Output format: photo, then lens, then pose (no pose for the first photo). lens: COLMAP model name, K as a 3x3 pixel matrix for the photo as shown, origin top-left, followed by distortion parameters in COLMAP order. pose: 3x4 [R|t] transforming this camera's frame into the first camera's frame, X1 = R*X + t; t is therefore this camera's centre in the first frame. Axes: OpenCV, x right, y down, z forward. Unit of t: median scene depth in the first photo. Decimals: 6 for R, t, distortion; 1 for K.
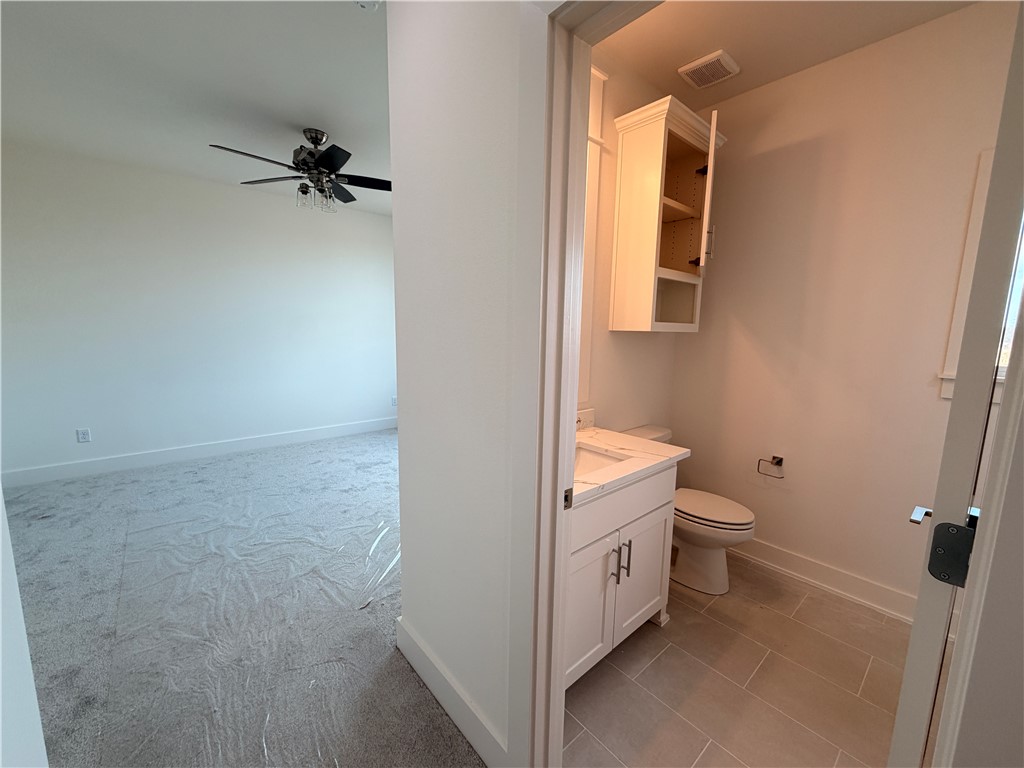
lens RADIAL K [[408.6, 0, 508.2], [0, 408.6, 387.9], [0, 0, 1]] dist [0.000409, -0.000275]
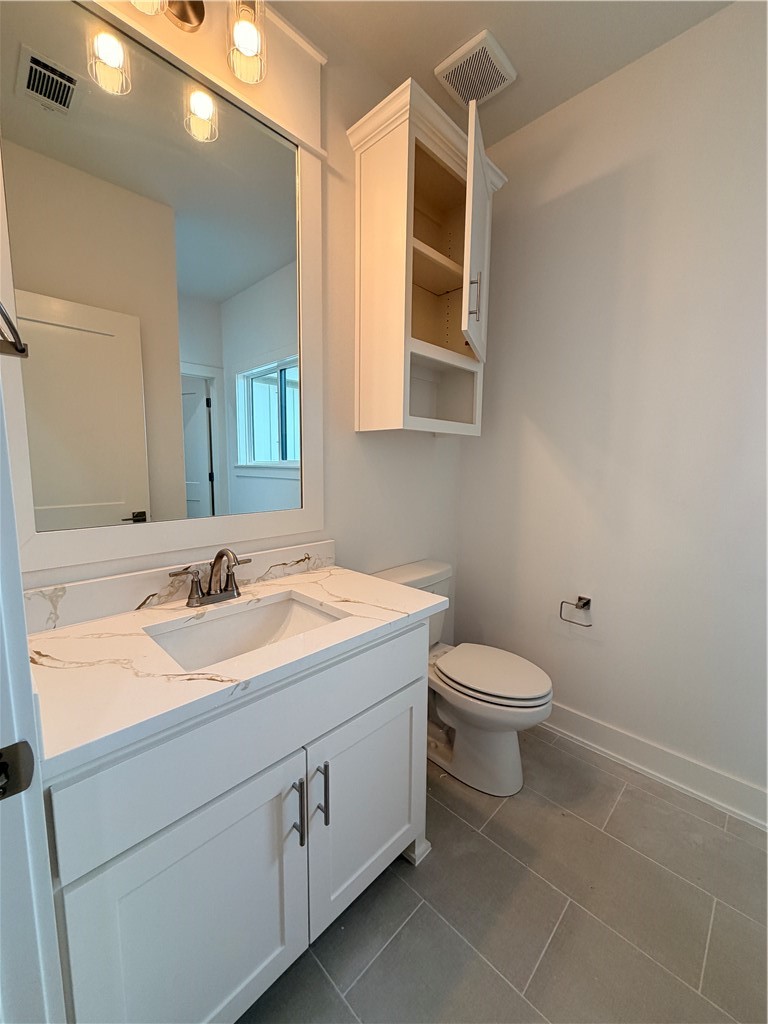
lens RADIAL K [[408.6, 0, 379.3], [0, 408.6, 512.7], [0, 0, 1]] dist [0.000409, -0.000275]
pose [[0.996801, -0.018168, 0.077825, 0.255775], [0.019563, 0.999661, -0.017192, 0.018688], [-0.077486, 0.018659, 0.996819, 0.307768]]
